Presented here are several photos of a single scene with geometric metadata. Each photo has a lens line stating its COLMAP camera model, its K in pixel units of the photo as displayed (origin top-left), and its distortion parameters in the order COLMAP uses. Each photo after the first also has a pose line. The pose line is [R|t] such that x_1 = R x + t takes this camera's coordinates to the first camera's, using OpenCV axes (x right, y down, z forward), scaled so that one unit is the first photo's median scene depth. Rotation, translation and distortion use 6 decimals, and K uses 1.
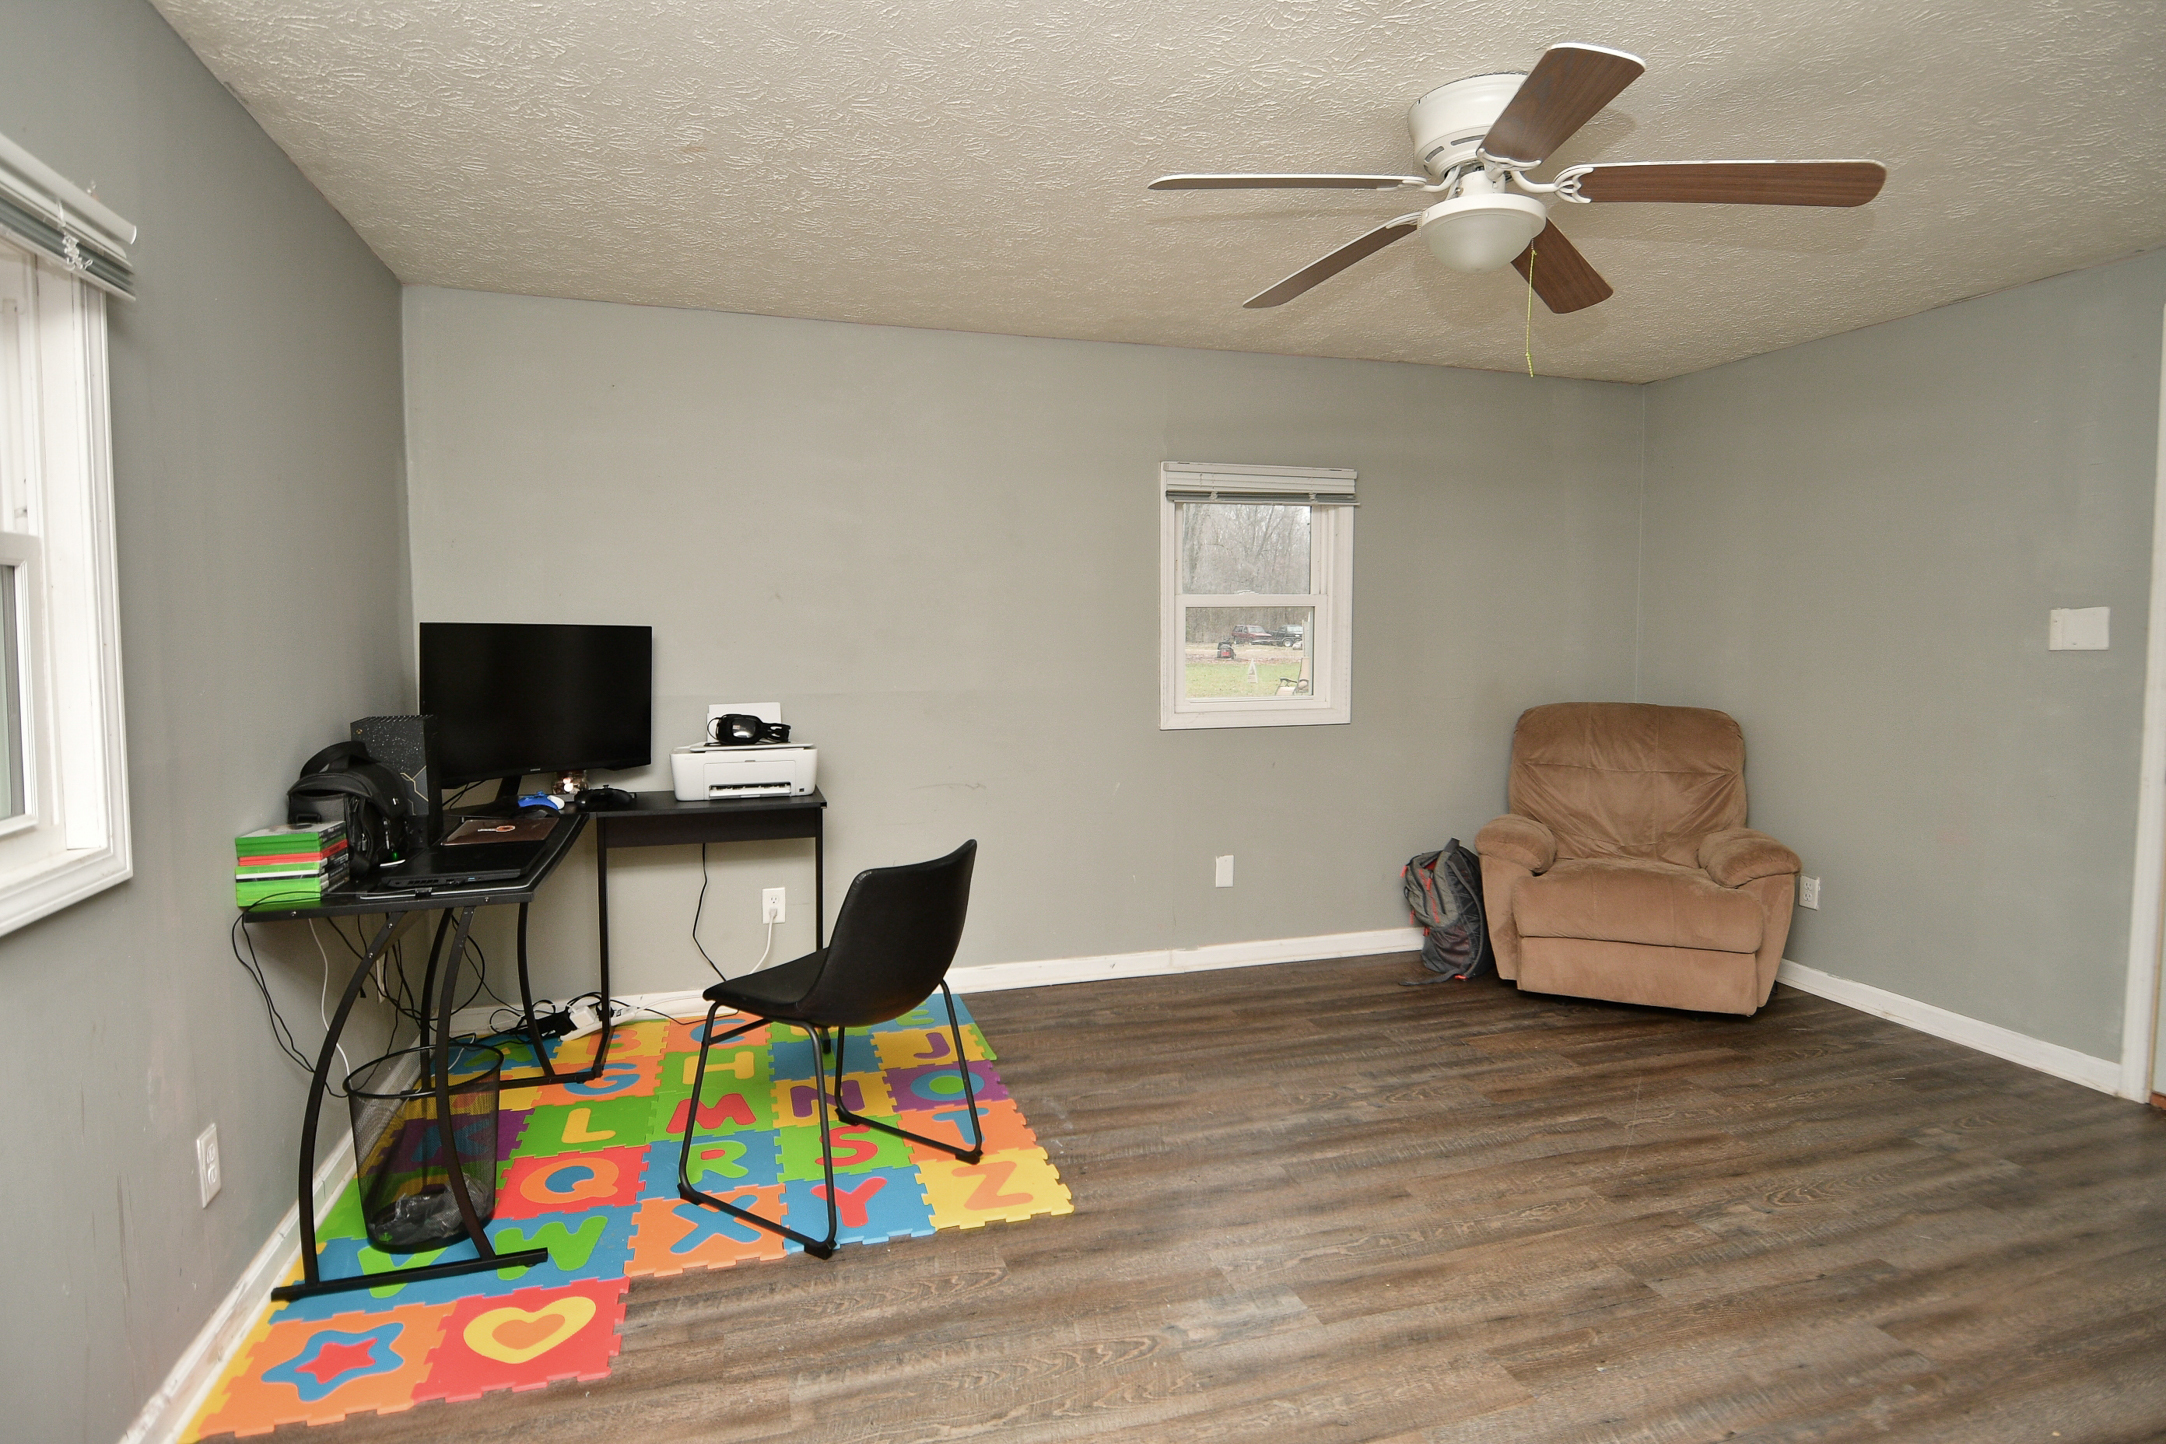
lens RADIAL K [[1147.3, 0, 1088.1], [0, 1147.3, 700.0], [0, 0, 1]] dist [0.024729, -0.032866]
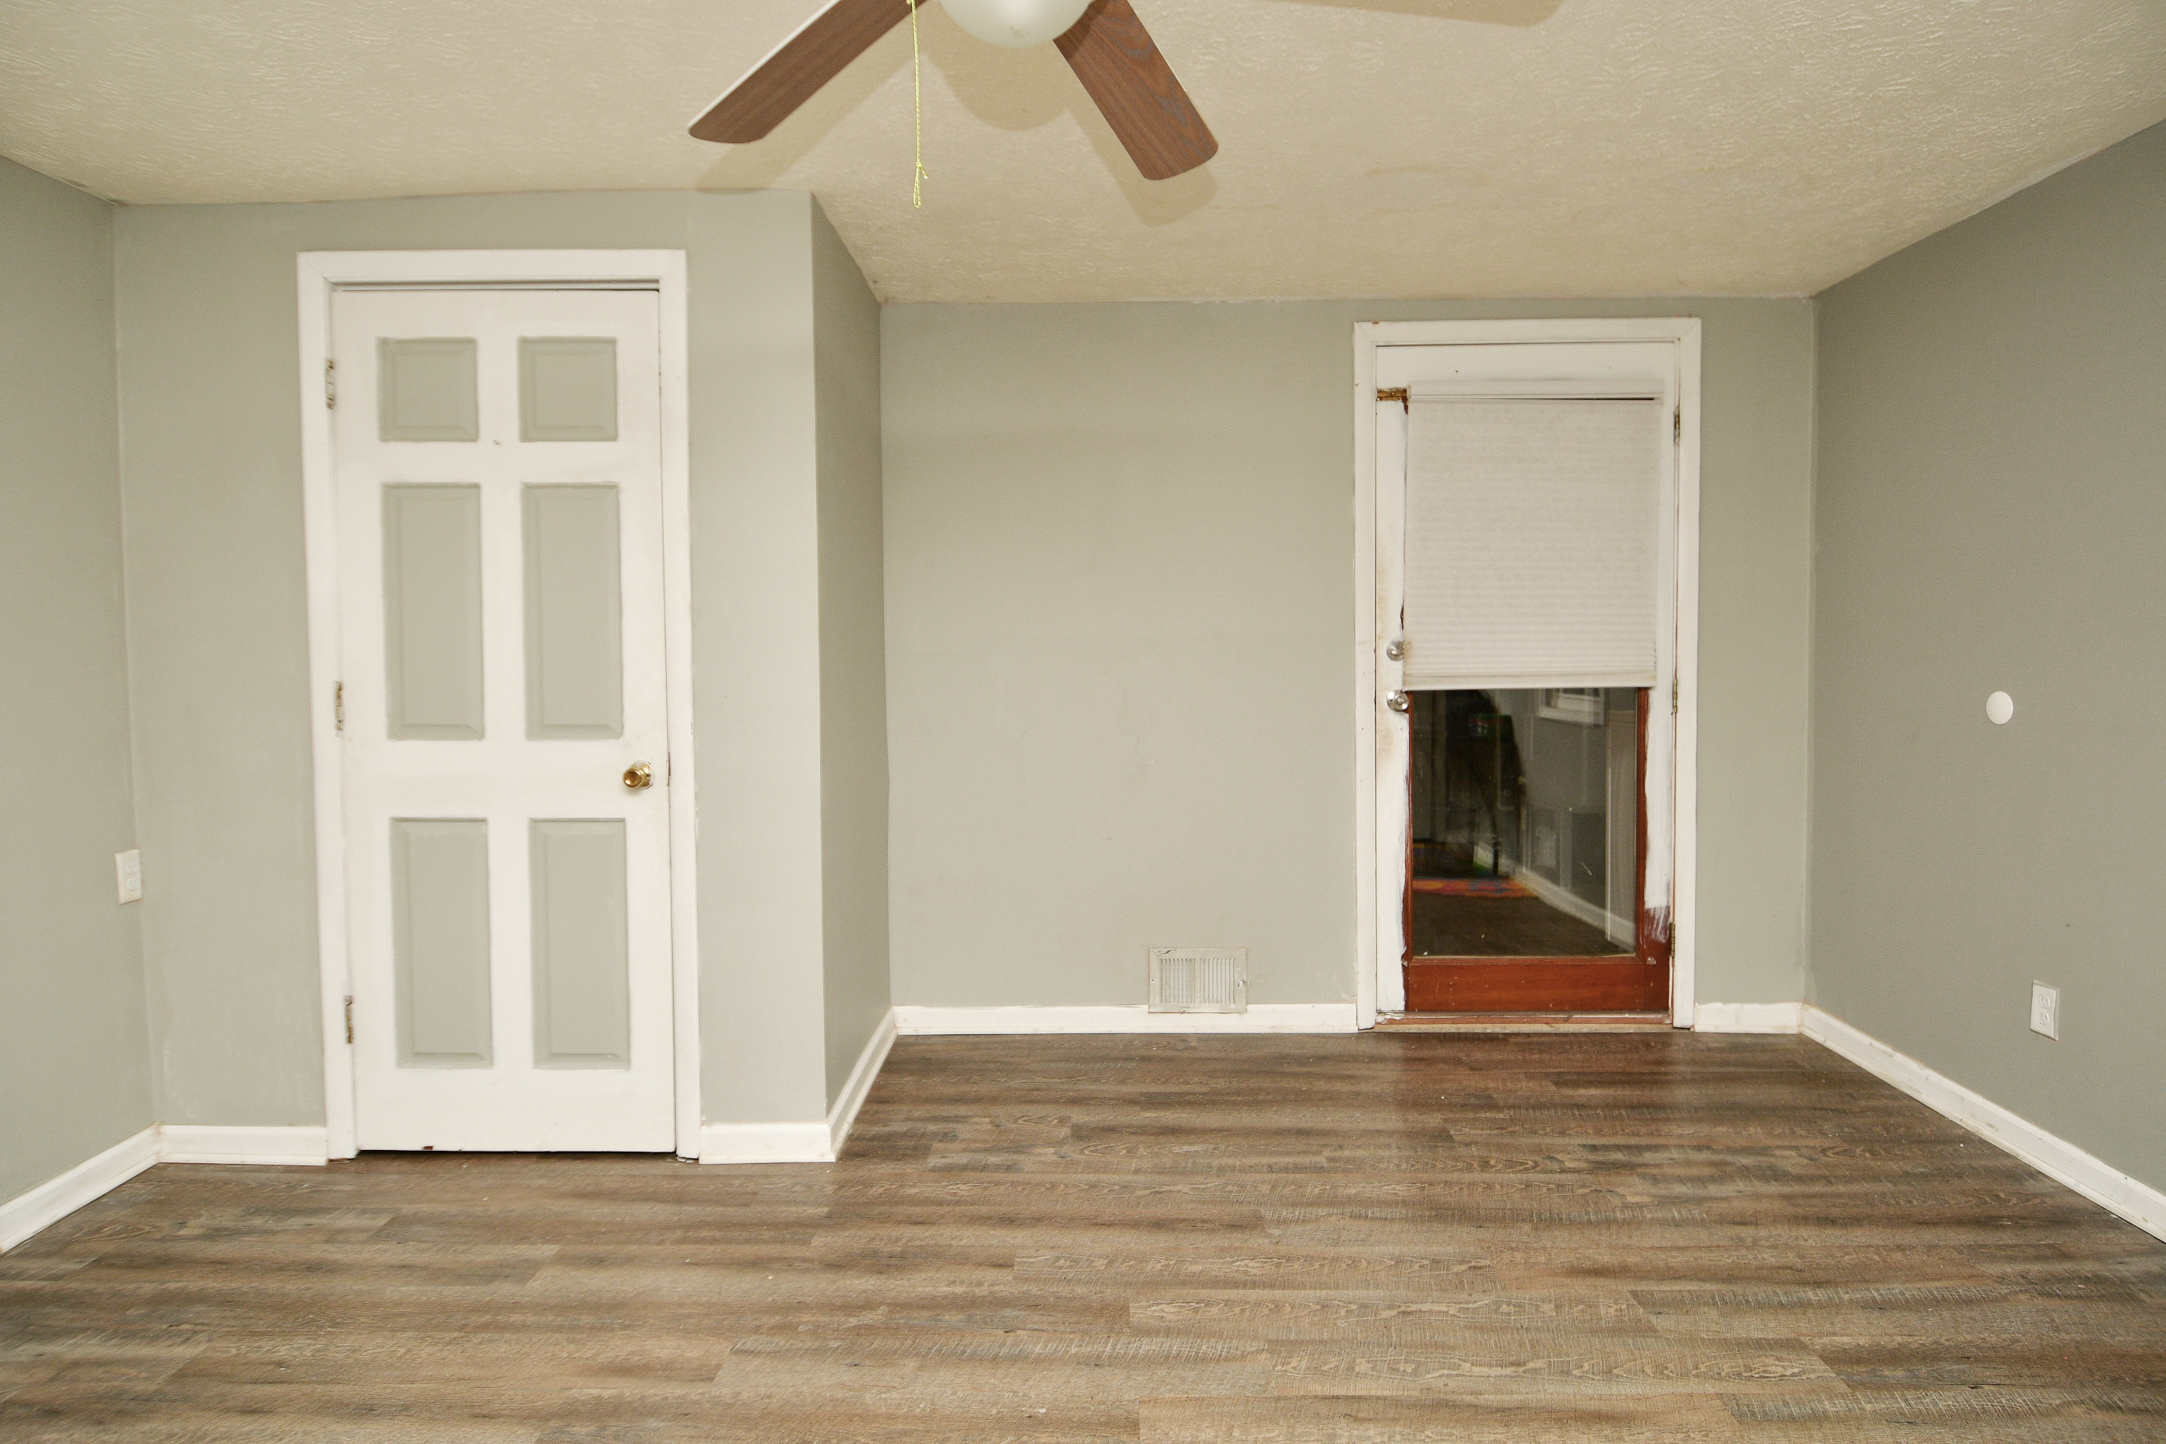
lens RADIAL K [[1147.3, 0, 1088.1], [0, 1147.3, 700.0], [0, 0, 1]] dist [0.024729, -0.032866]
pose [[-0.947811, -0.007404, 0.318745, 0.064013], [0.027568, 0.994083, 0.105067, -0.056488], [-0.317637, 0.108371, -0.941999, 1.050190]]
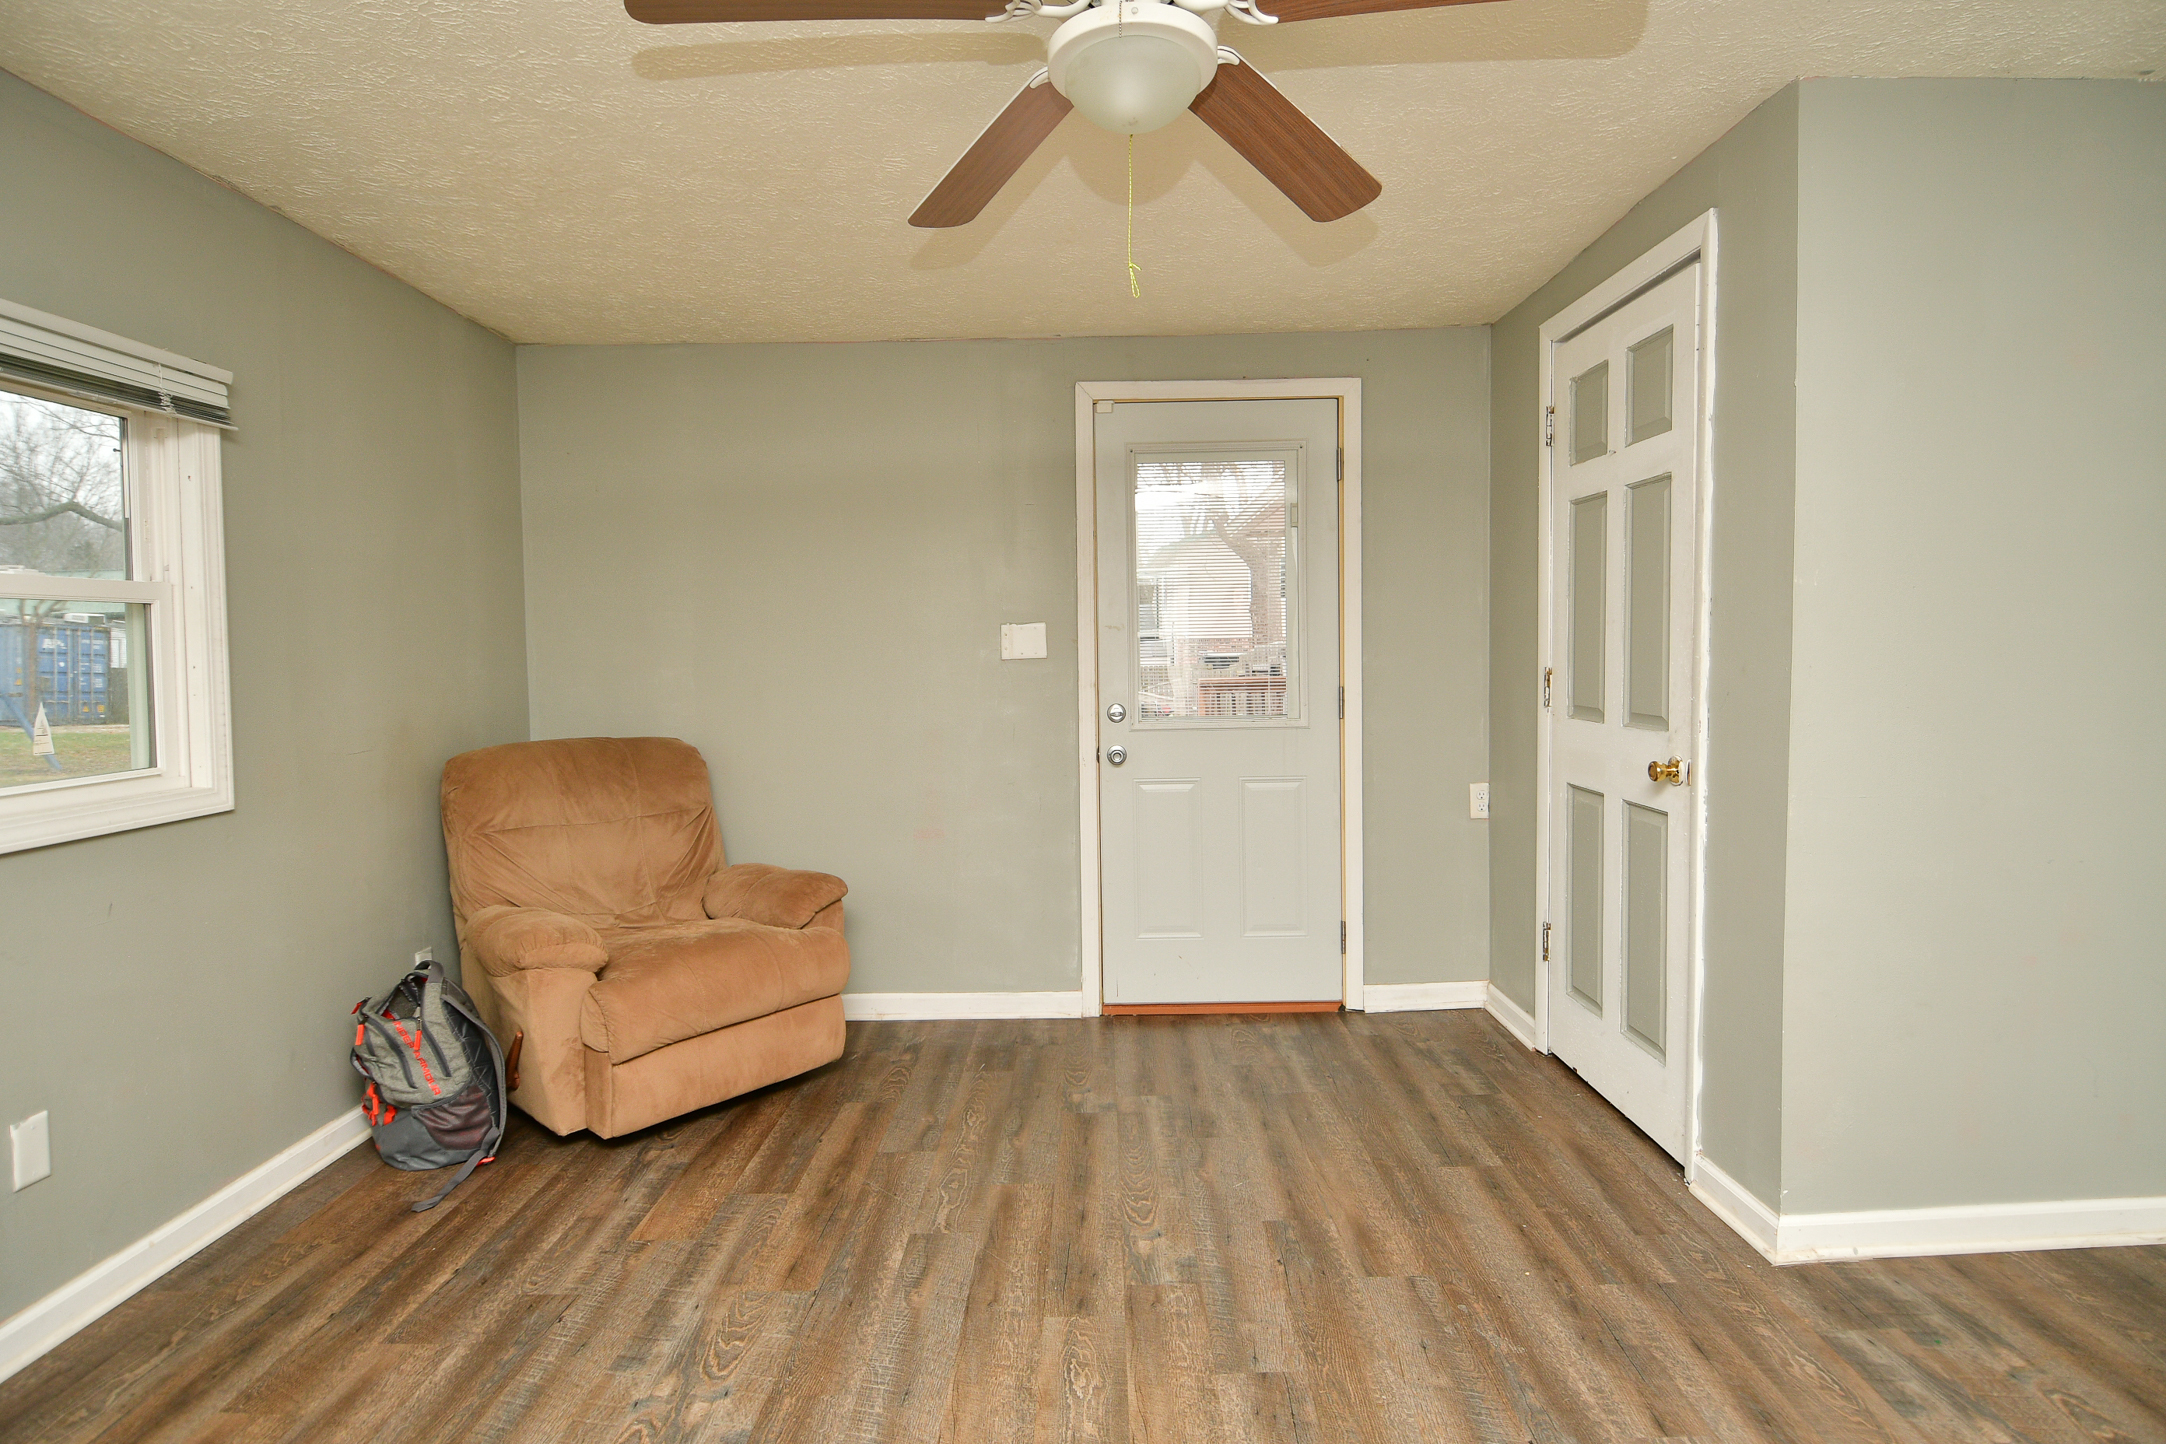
lens RADIAL K [[1147.3, 0, 1088.1], [0, 1147.3, 700.0], [0, 0, 1]] dist [0.024729, -0.032866]
pose [[0.304771, -0.044392, 0.951390, -0.241920], [0.071376, 0.997169, 0.023663, -0.022569], [-0.949747, 0.060695, 0.307077, 0.538669]]
